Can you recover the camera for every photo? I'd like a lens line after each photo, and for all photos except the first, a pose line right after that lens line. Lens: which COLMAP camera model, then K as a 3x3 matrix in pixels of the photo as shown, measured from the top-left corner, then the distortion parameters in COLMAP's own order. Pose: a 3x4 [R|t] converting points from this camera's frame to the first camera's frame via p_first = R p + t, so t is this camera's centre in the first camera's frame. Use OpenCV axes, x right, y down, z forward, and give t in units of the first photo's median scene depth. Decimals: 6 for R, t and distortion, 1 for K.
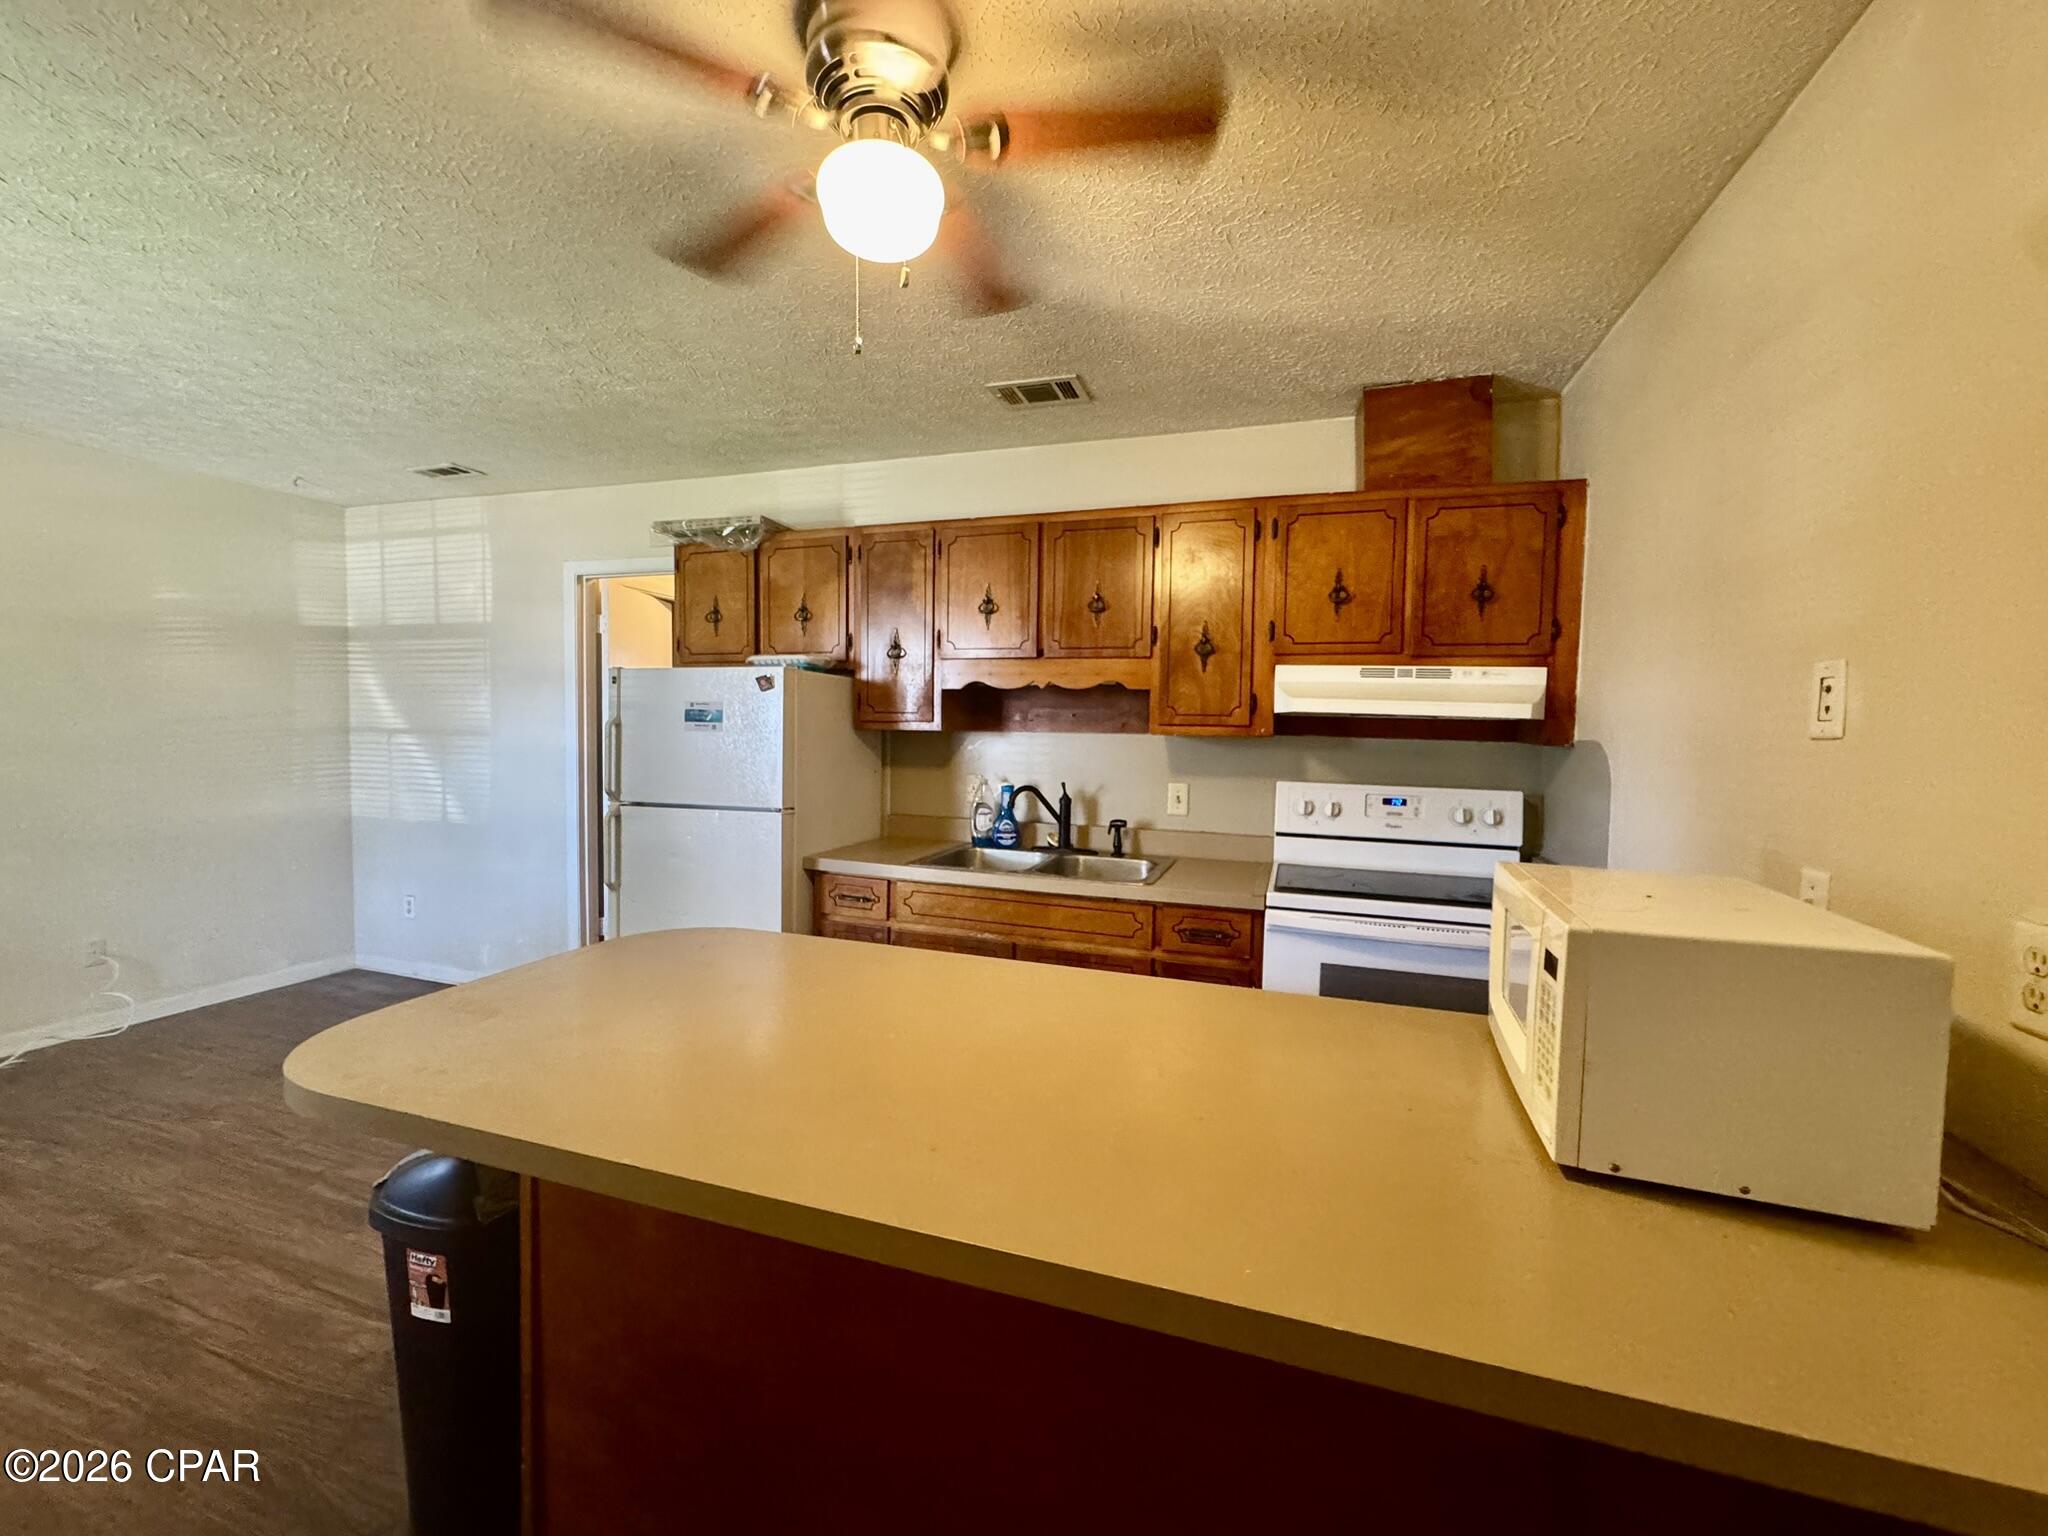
lens RADIAL K [[845.3, 0, 1027.3], [0, 845.3, 763.5], [0, 0, 1]] dist [-0.001747, -0.000085]
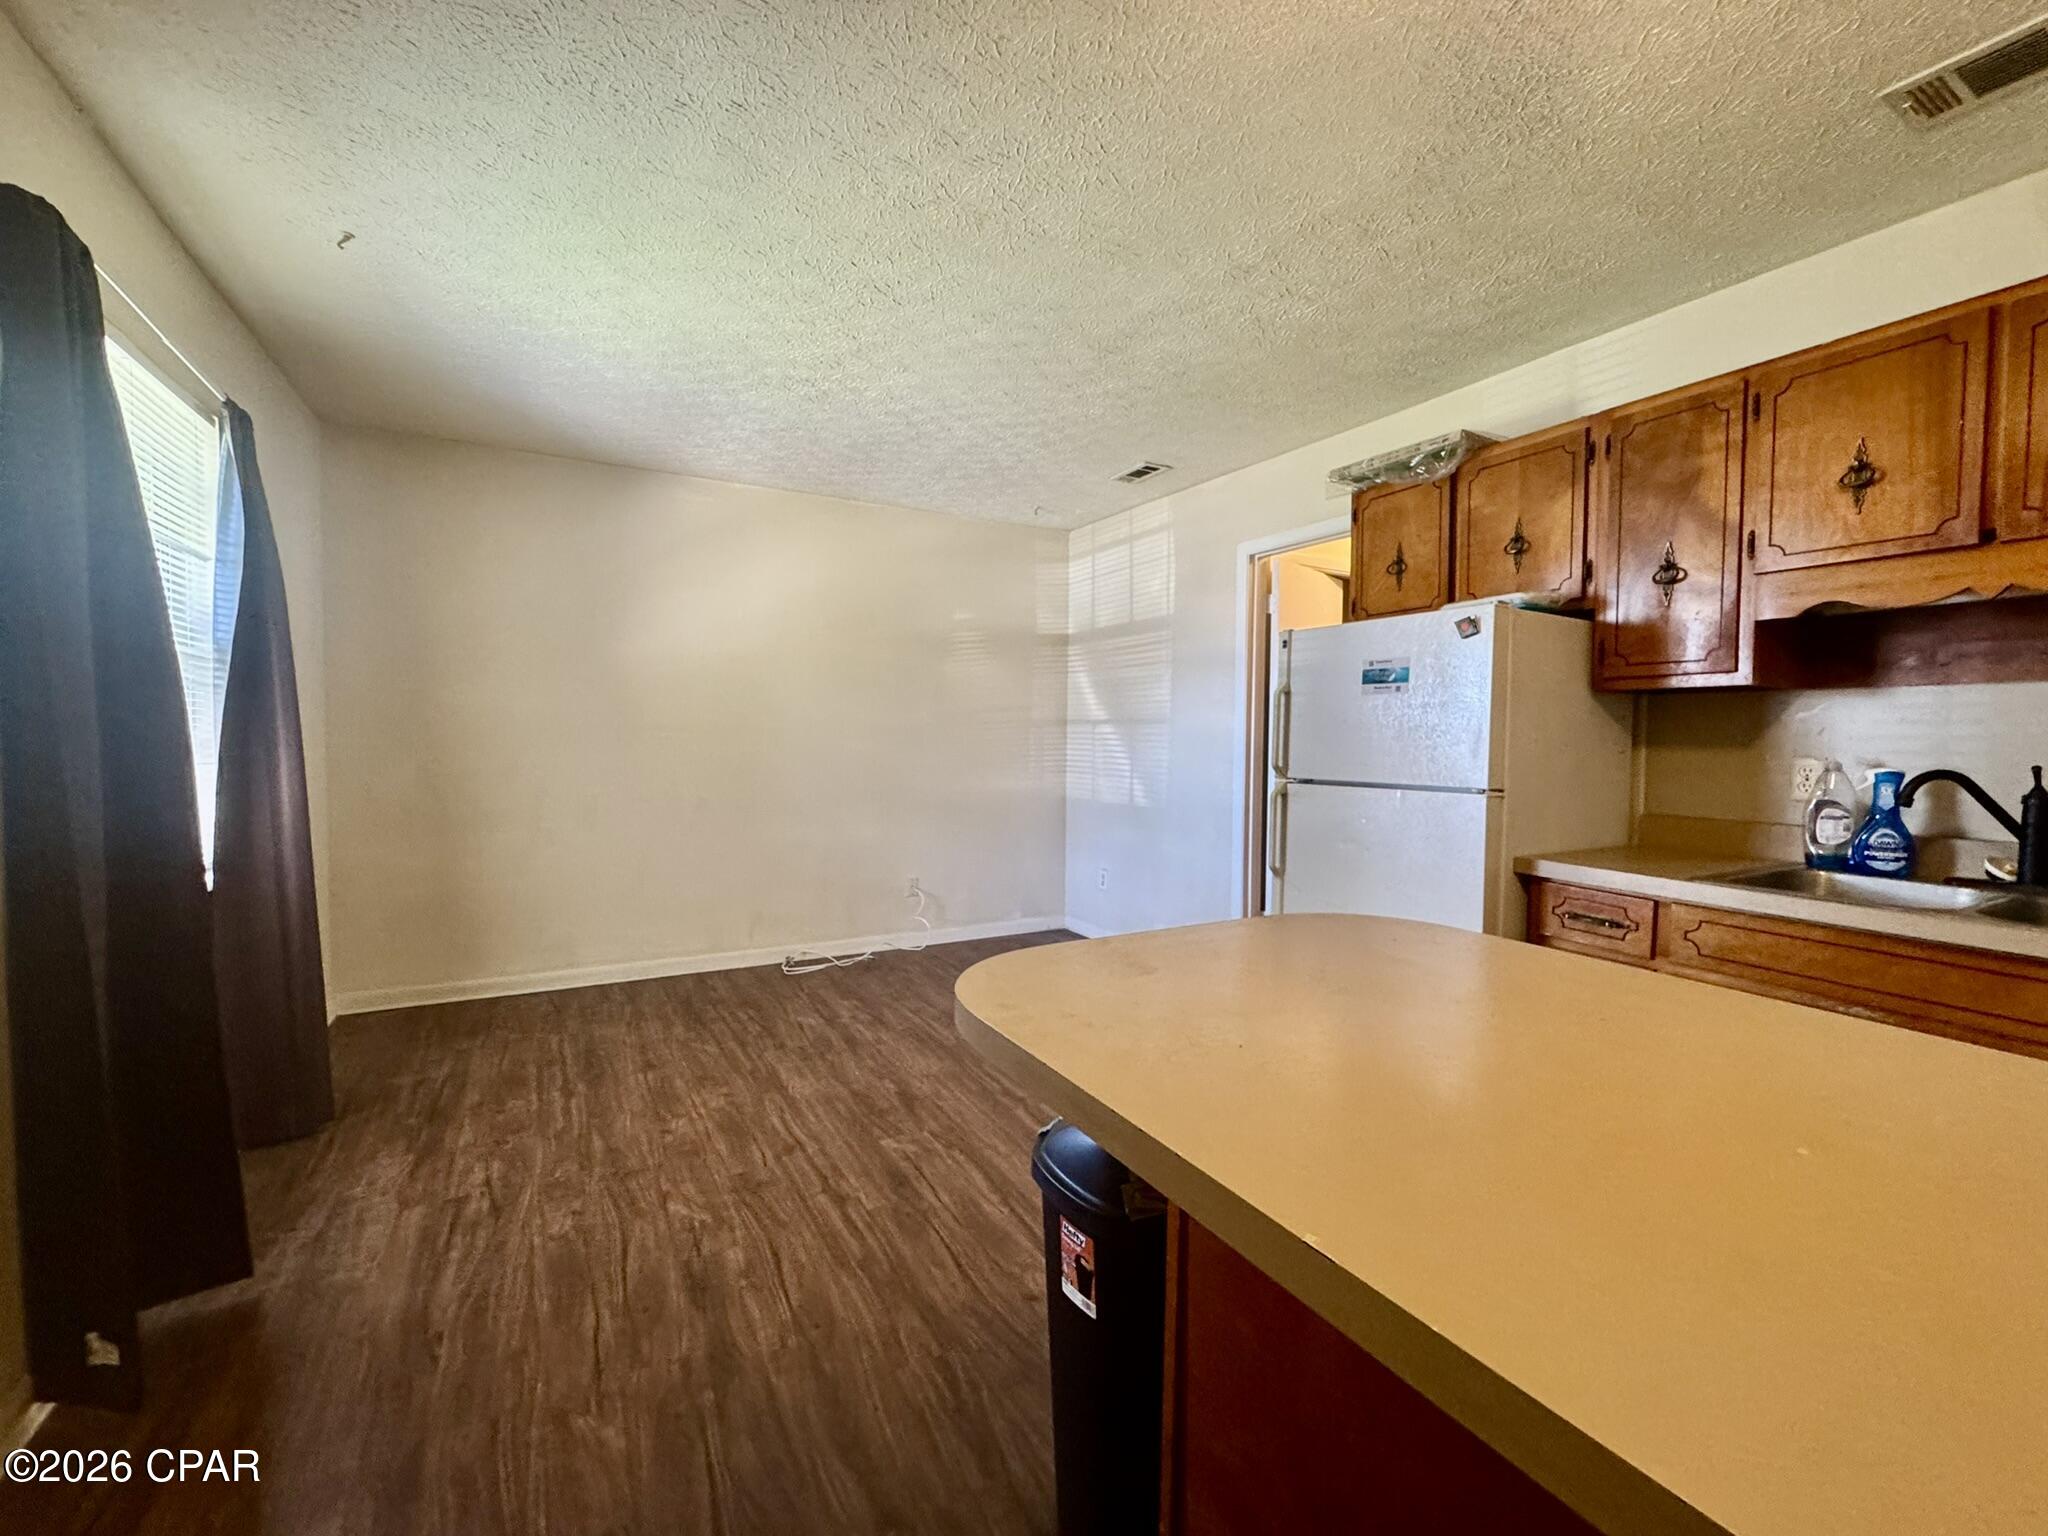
lens RADIAL K [[845.3, 0, 1027.3], [0, 845.3, 763.5], [0, 0, 1]] dist [-0.001747, -0.000085]
pose [[0.738341, 0.012224, -0.674317, -0.073701], [-0.032065, 0.999341, -0.016993, 0.050867], [0.673665, 0.034169, 0.738246, 0.136949]]
